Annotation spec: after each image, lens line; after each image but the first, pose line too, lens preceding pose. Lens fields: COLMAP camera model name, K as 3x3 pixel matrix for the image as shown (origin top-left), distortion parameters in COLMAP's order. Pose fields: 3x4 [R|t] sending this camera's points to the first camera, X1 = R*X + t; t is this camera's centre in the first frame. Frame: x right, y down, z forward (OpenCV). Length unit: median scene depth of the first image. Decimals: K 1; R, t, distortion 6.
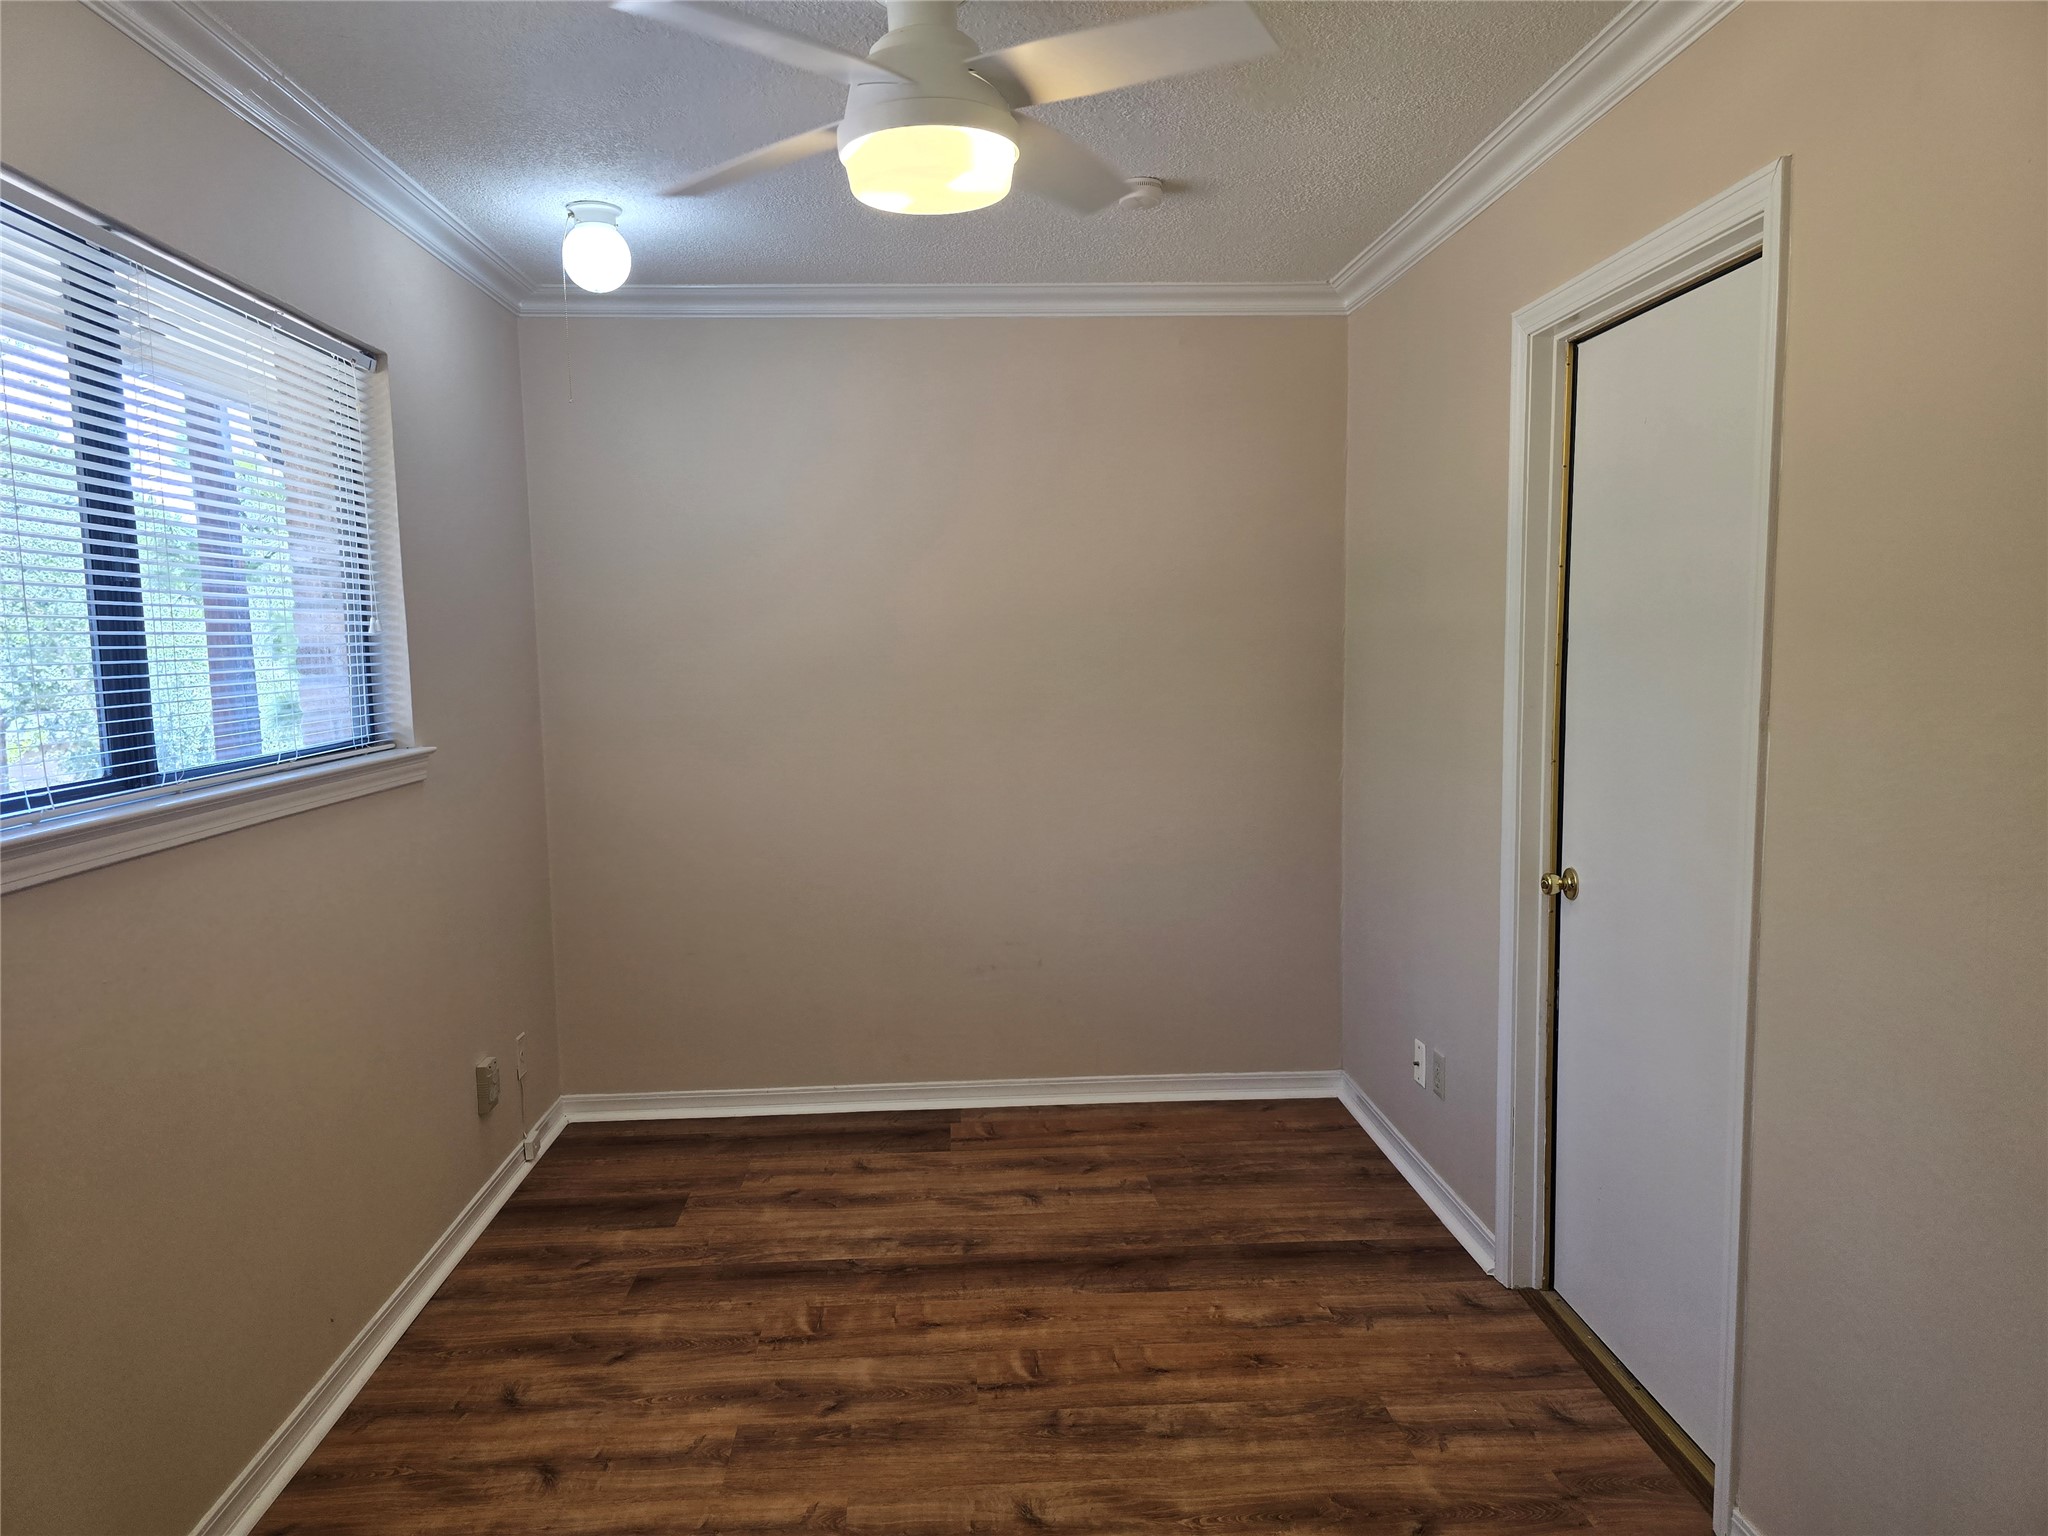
lens RADIAL K [[1357.5, 0, 1024.0], [0, 1357.5, 768.0], [0, 0, 1]] dist [-0.028566, -0.001062]
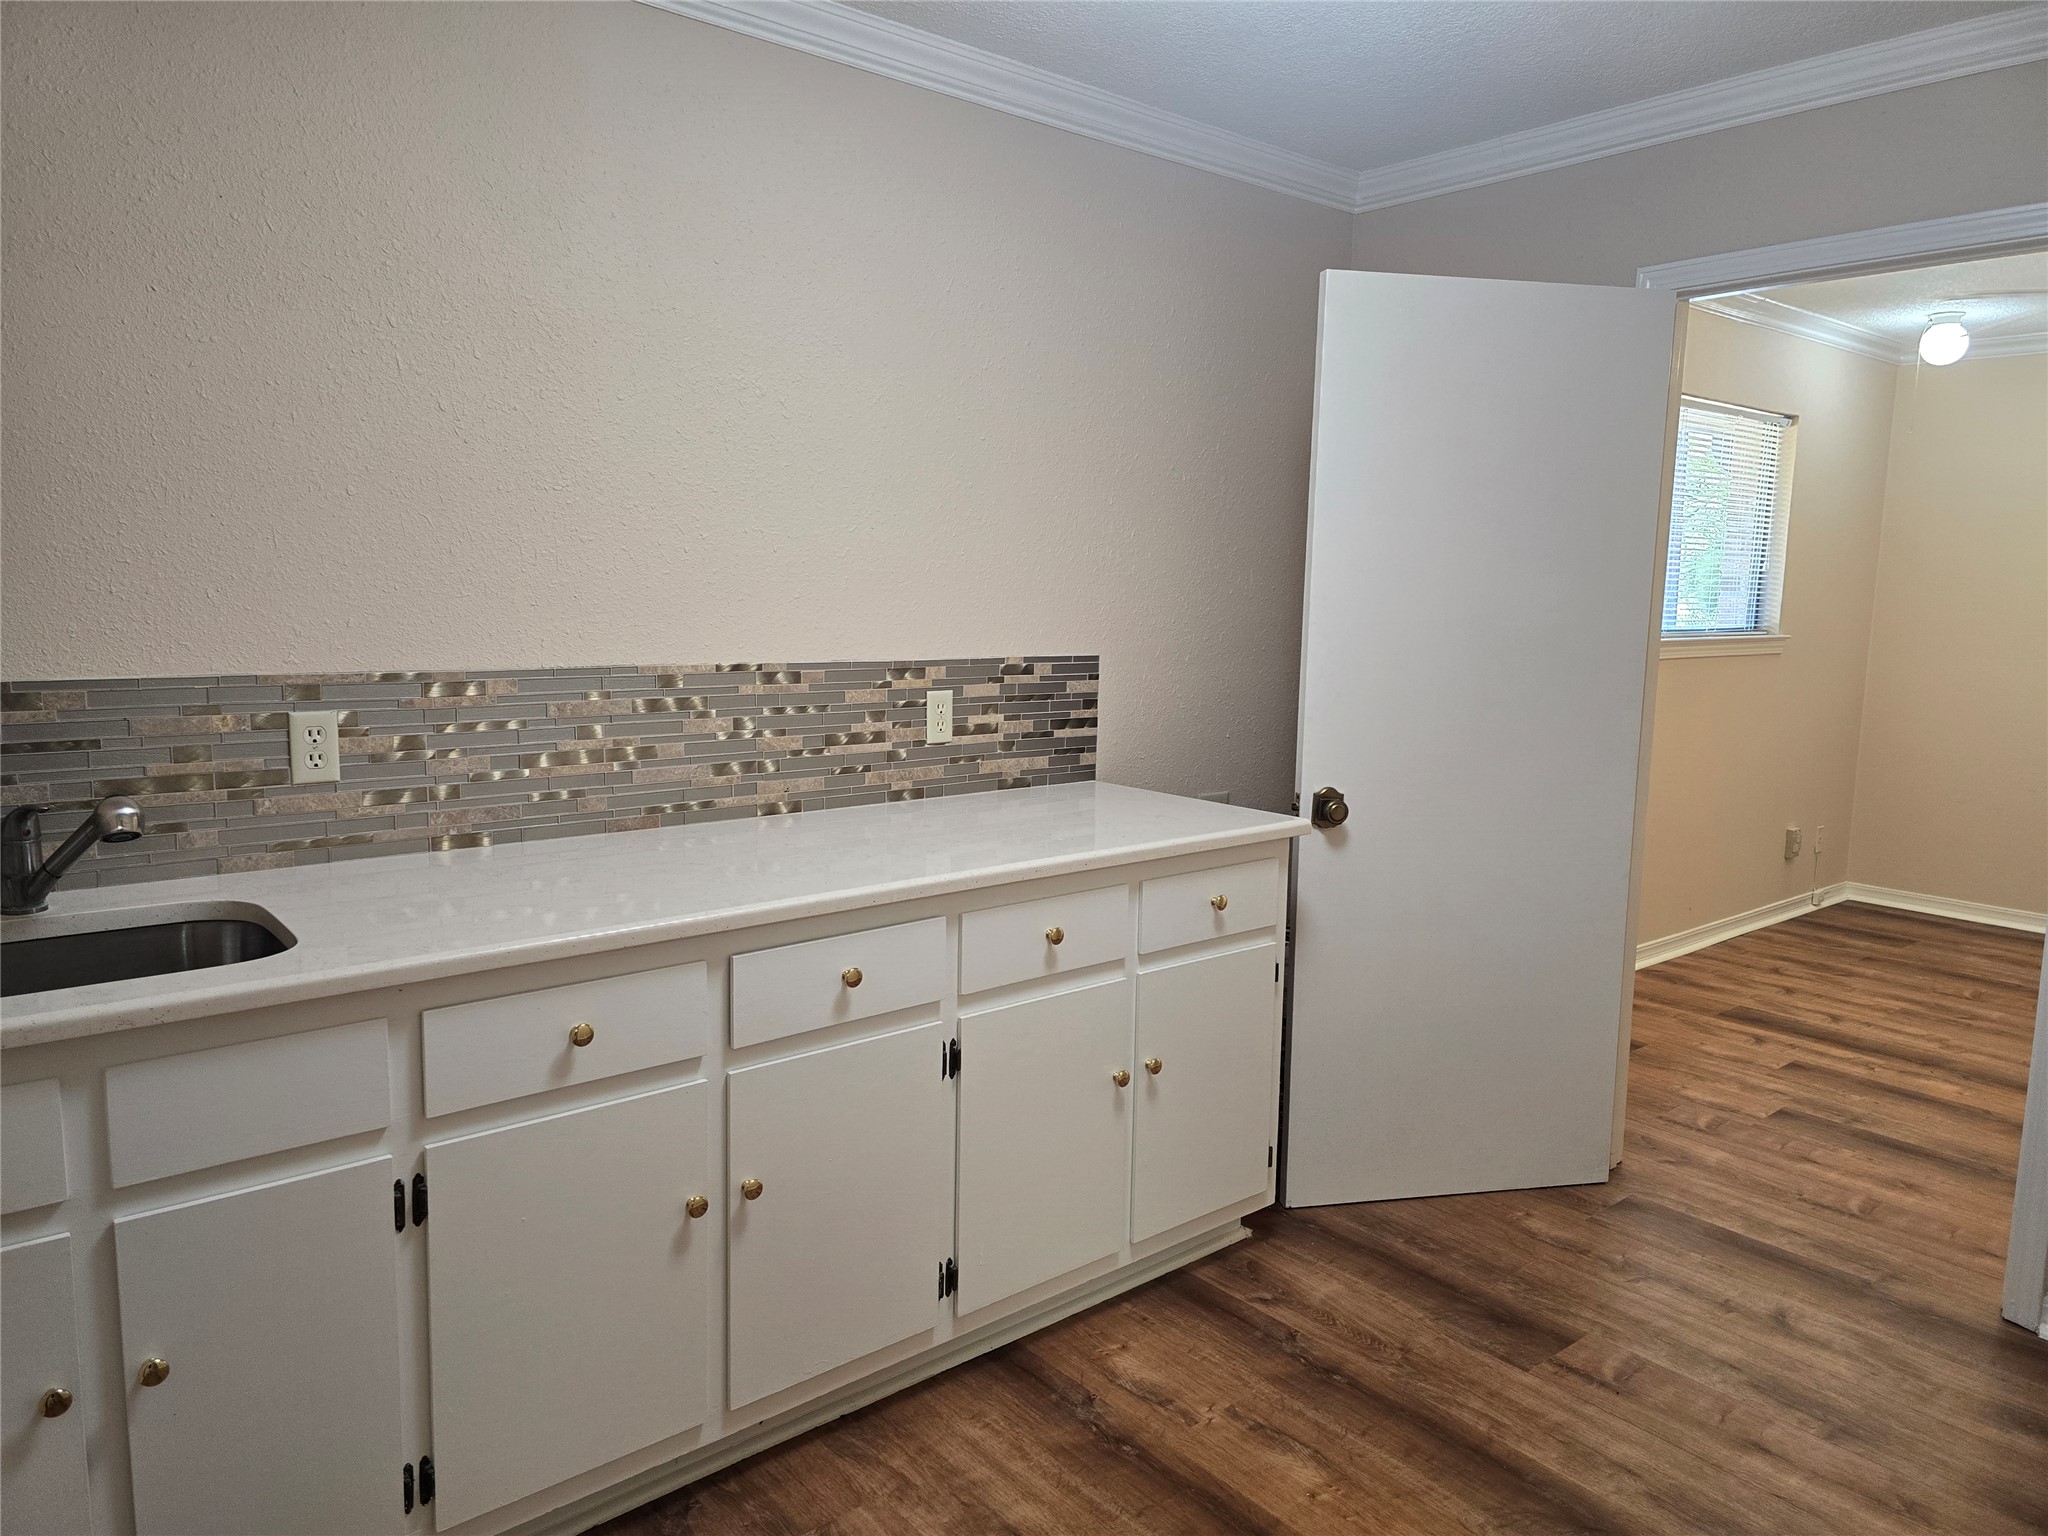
lens RADIAL K [[1400.8, 0, 1024.0], [0, 1400.8, 768.0], [0, 0, 1]] dist [0.083411, -0.064035]
pose [[0.606560, 0.140972, -0.782440, 0.450571], [-0.104638, 0.989748, 0.097206, 0.079009], [0.788122, 0.022912, 0.615093, -0.959937]]
